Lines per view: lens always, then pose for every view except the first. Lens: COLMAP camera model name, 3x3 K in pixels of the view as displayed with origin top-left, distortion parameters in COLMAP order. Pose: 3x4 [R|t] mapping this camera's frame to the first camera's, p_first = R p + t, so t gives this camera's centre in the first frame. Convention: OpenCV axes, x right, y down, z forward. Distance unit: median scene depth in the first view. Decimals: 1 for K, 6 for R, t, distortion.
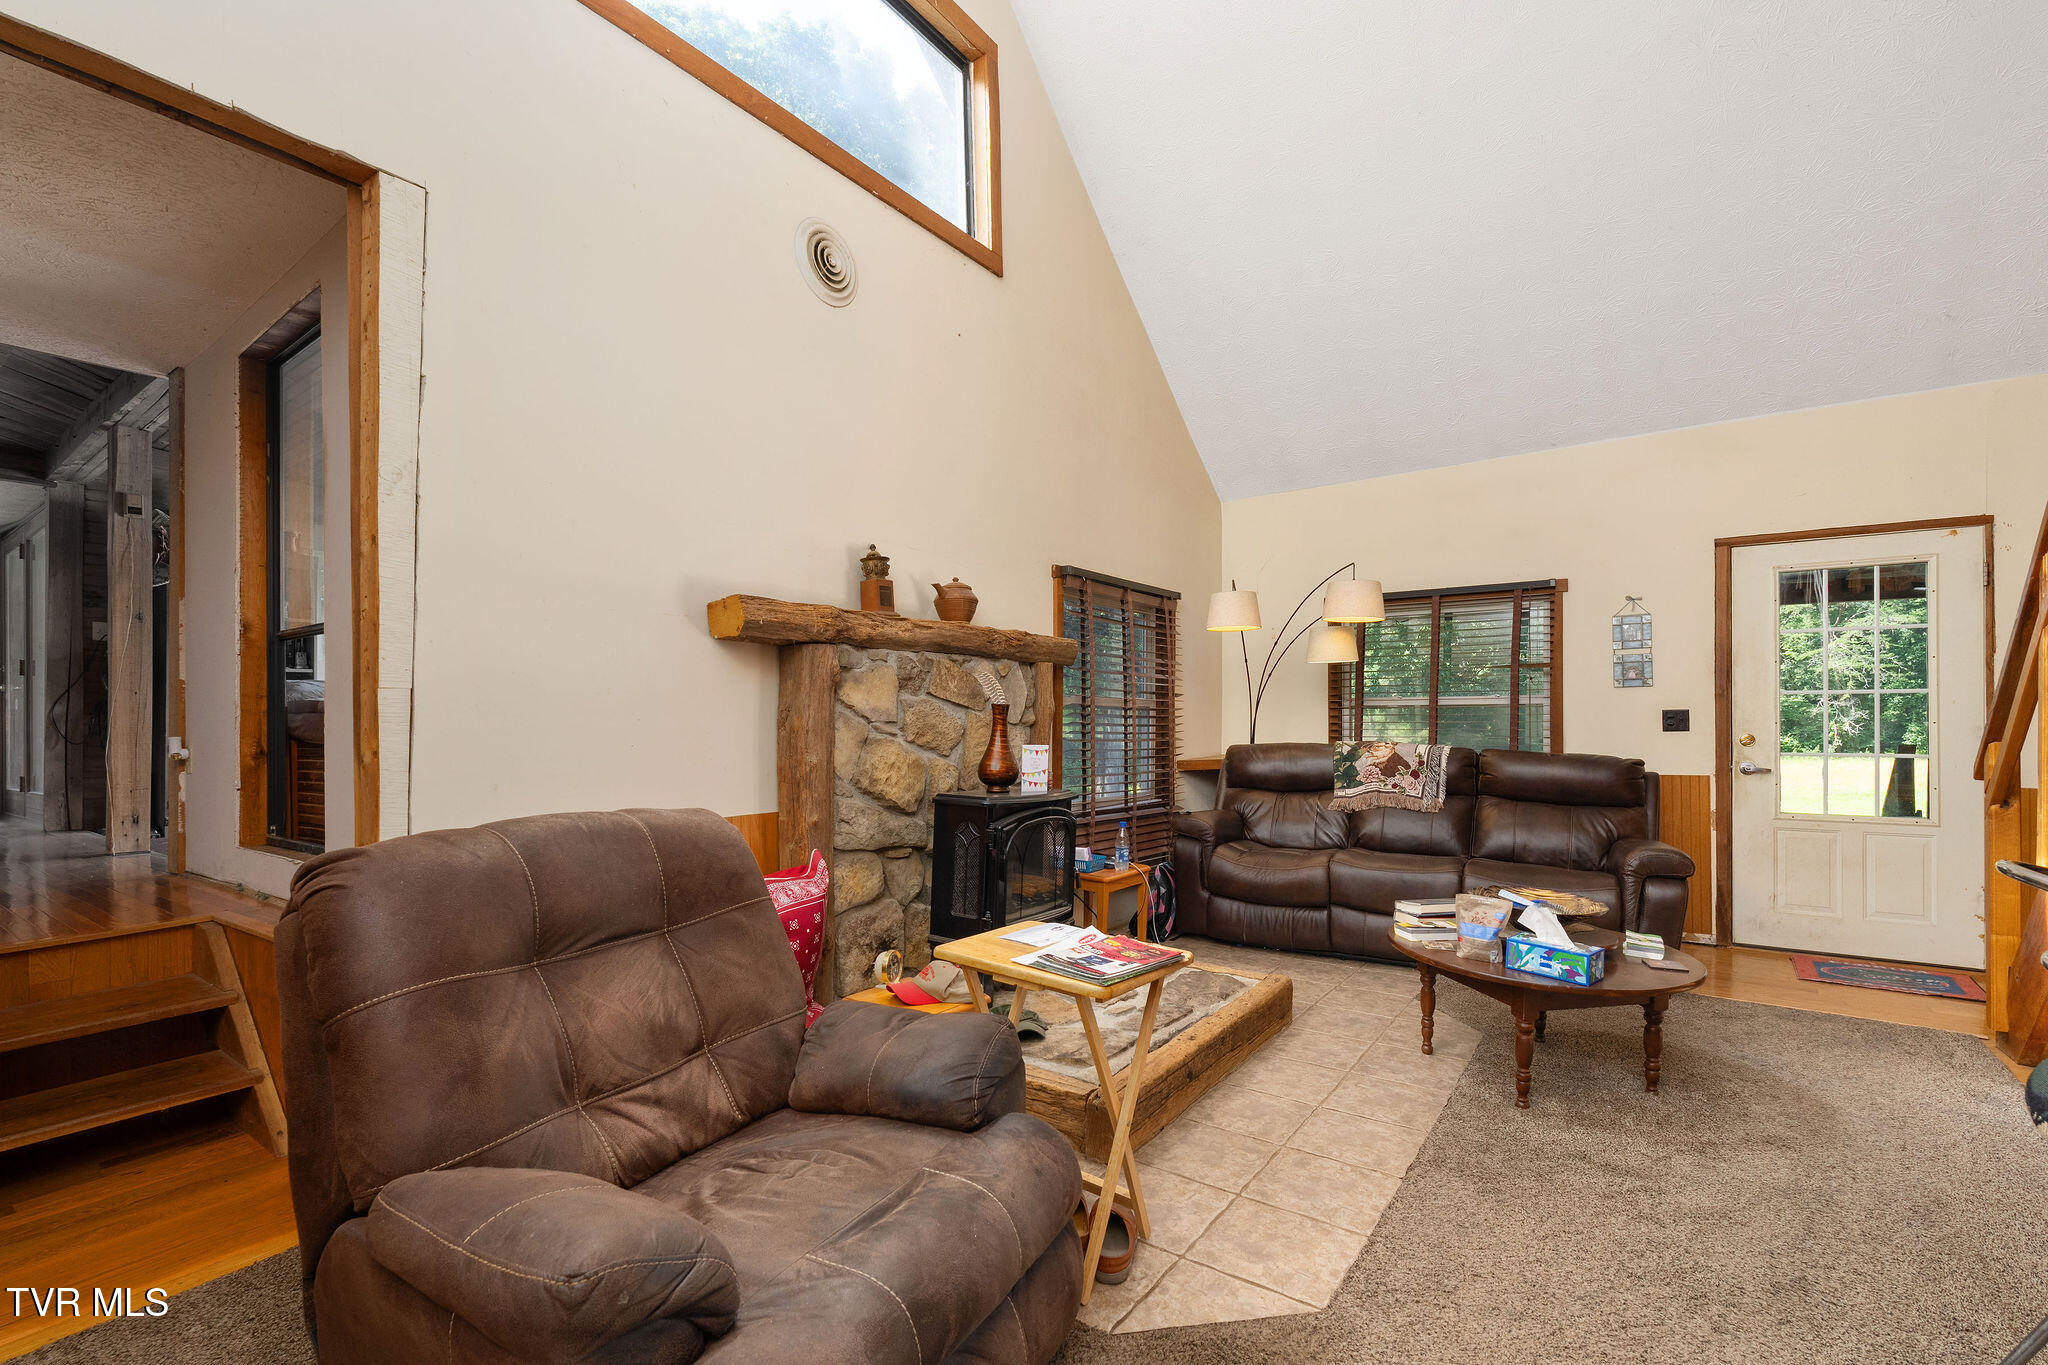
lens RADIAL K [[899.9, 0, 1027.0], [0, 899.9, 707.5], [0, 0, 1]] dist [-0.000099, -0.000460]
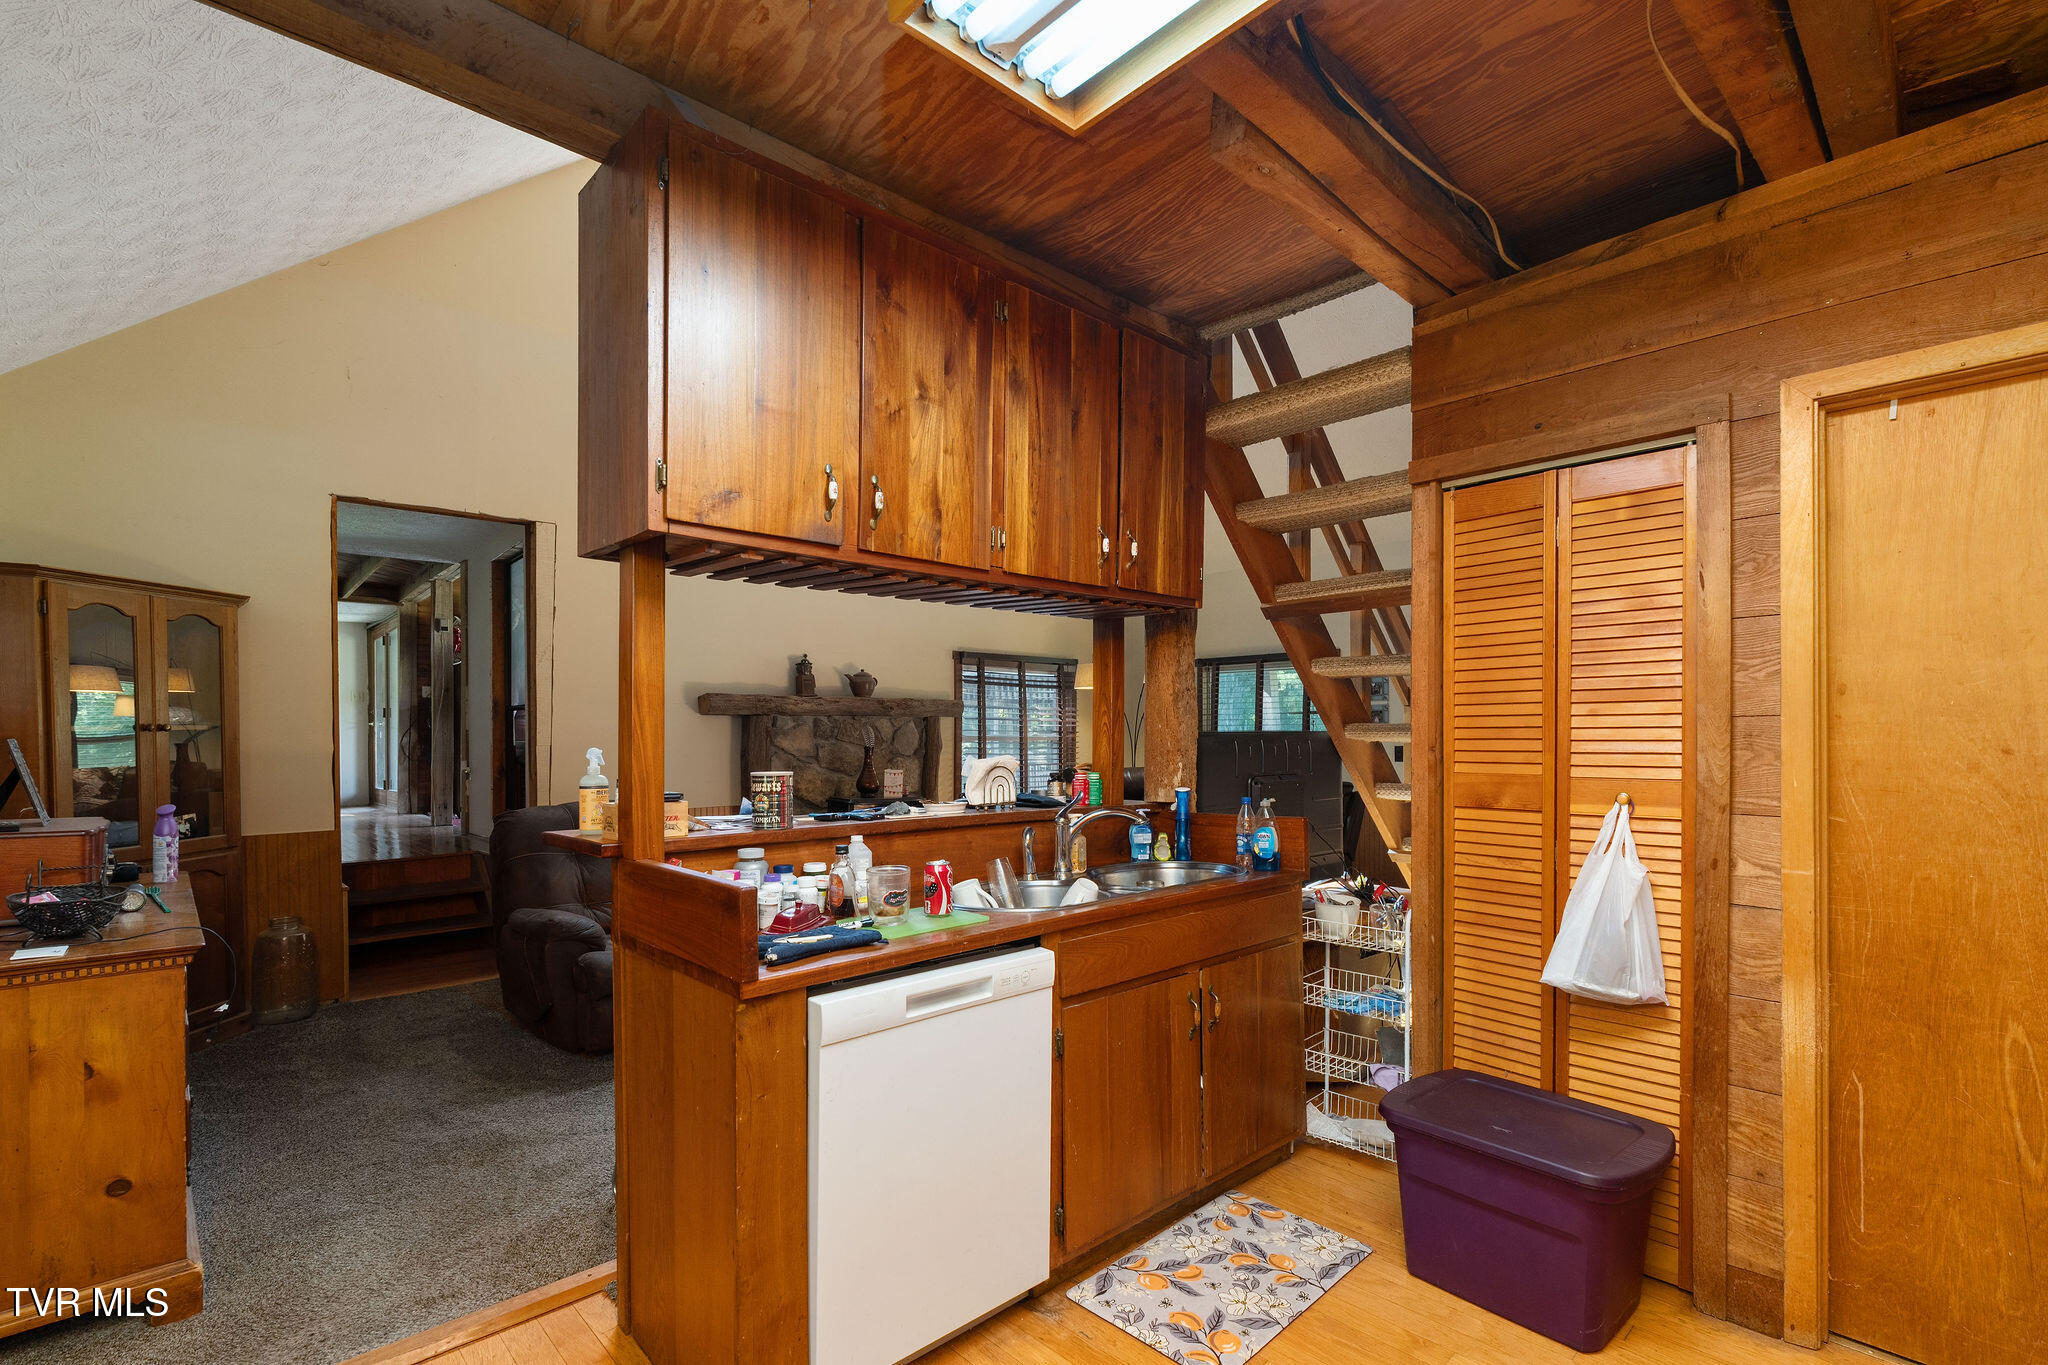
lens RADIAL K [[909.5, 0, 1020.6], [0, 909.5, 719.8], [0, 0, 1]] dist [-0.000035, -0.000022]
pose [[0.977394, -0.001777, -0.211417, 0.595257], [0.001860, 0.999998, 0.000191, -0.051850], [0.211416, -0.000580, 0.977396, -0.614249]]
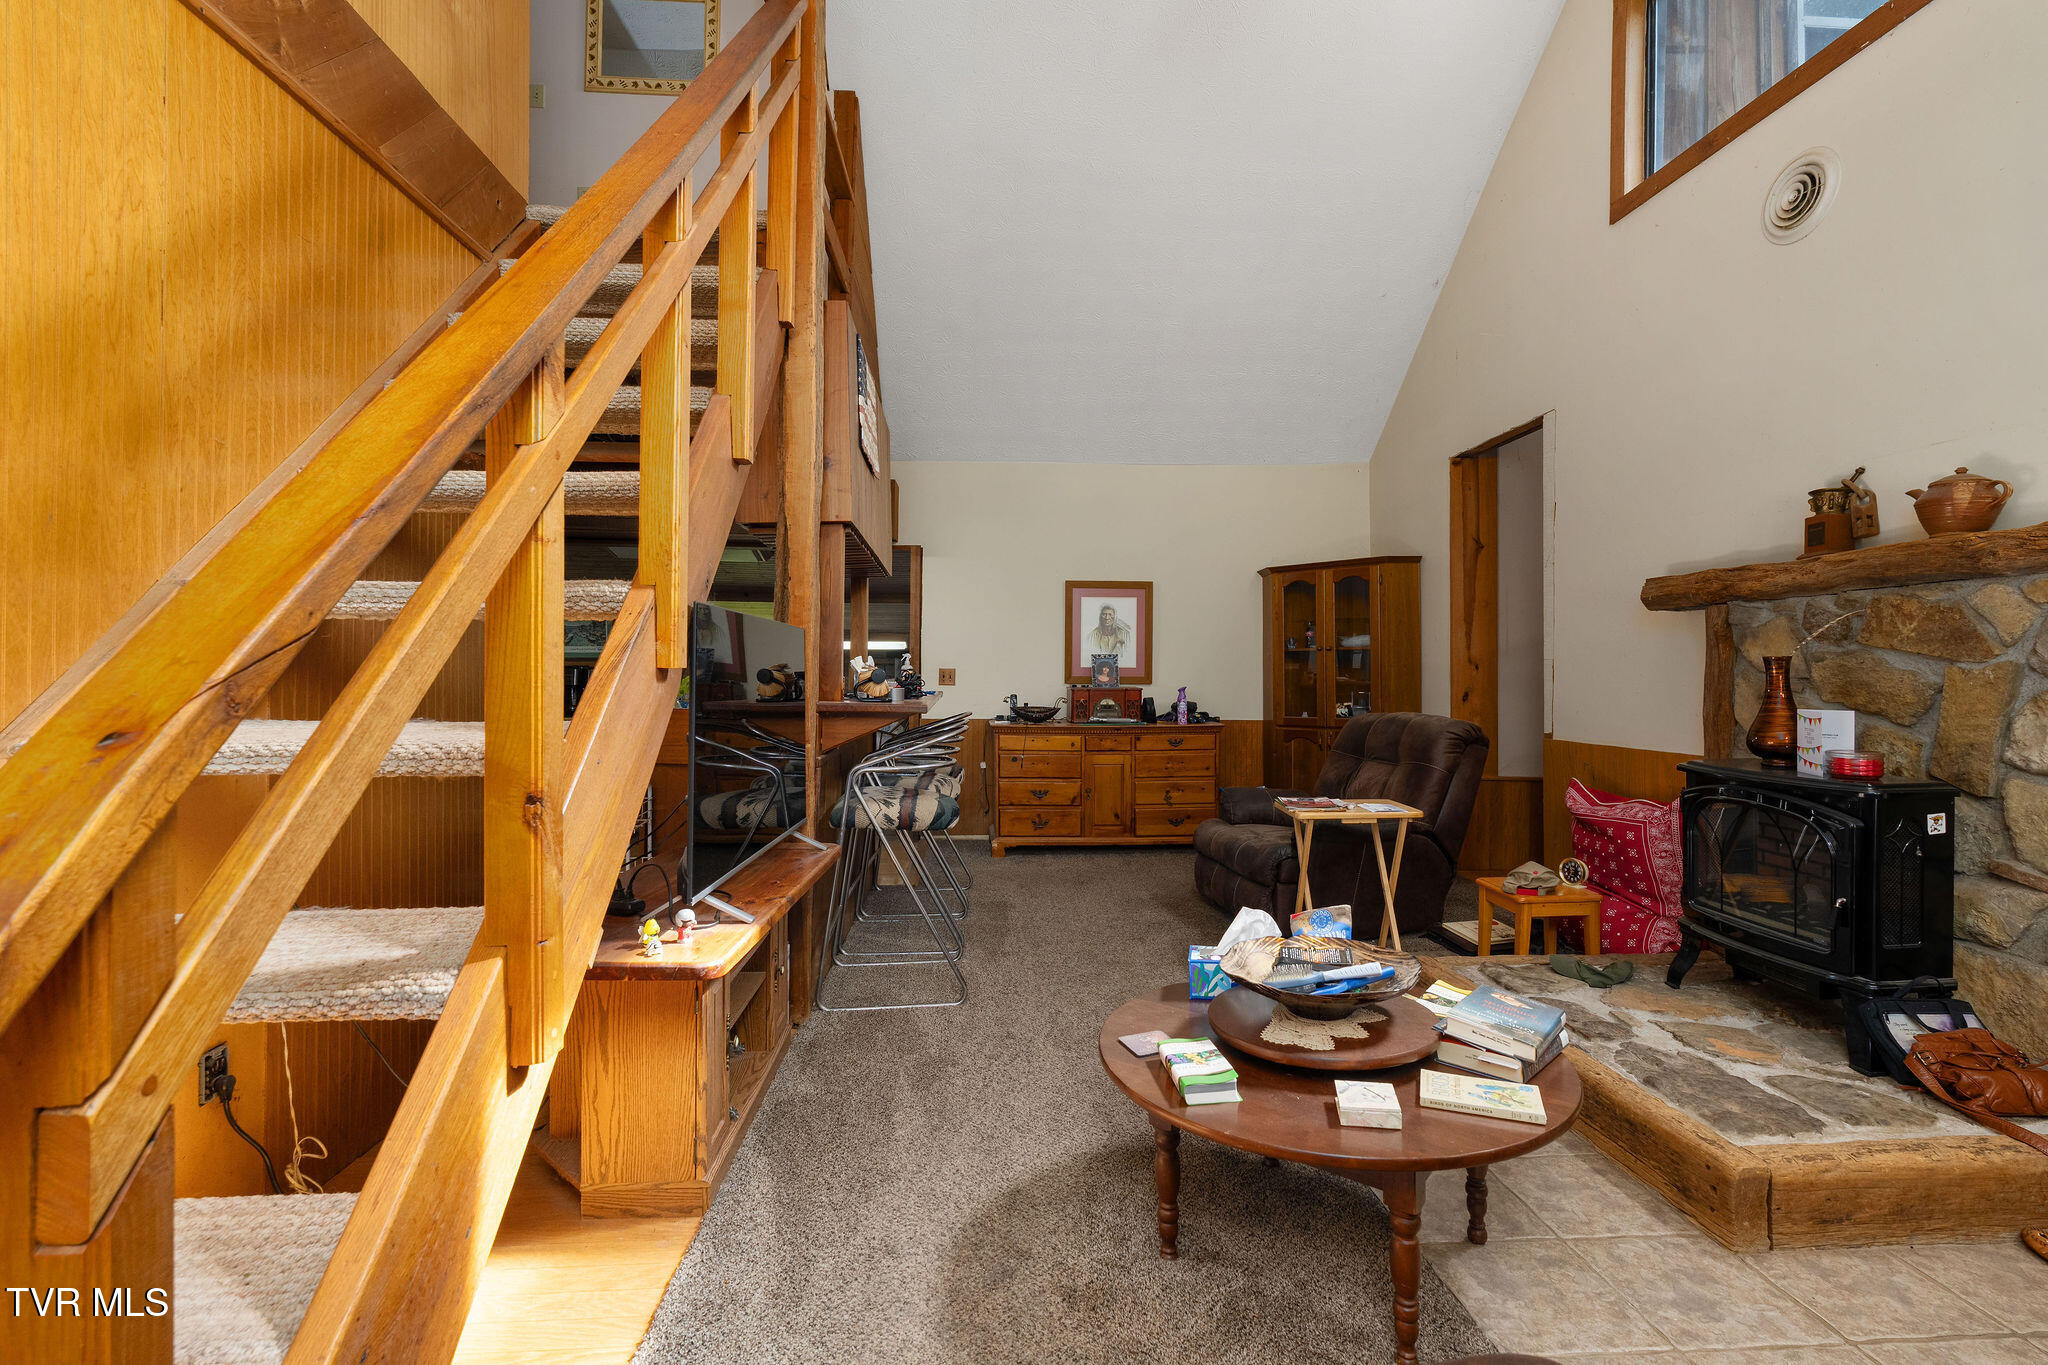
lens RADIAL K [[899.9, 0, 1027.0], [0, 899.9, 707.5], [0, 0, 1]] dist [-0.000099, -0.000460]
pose [[-0.775023, 0.020138, -0.631612, 0.950477], [0.004418, 0.999640, 0.026452, 0.017161], [0.631918, 0.017710, -0.774833, 1.144214]]
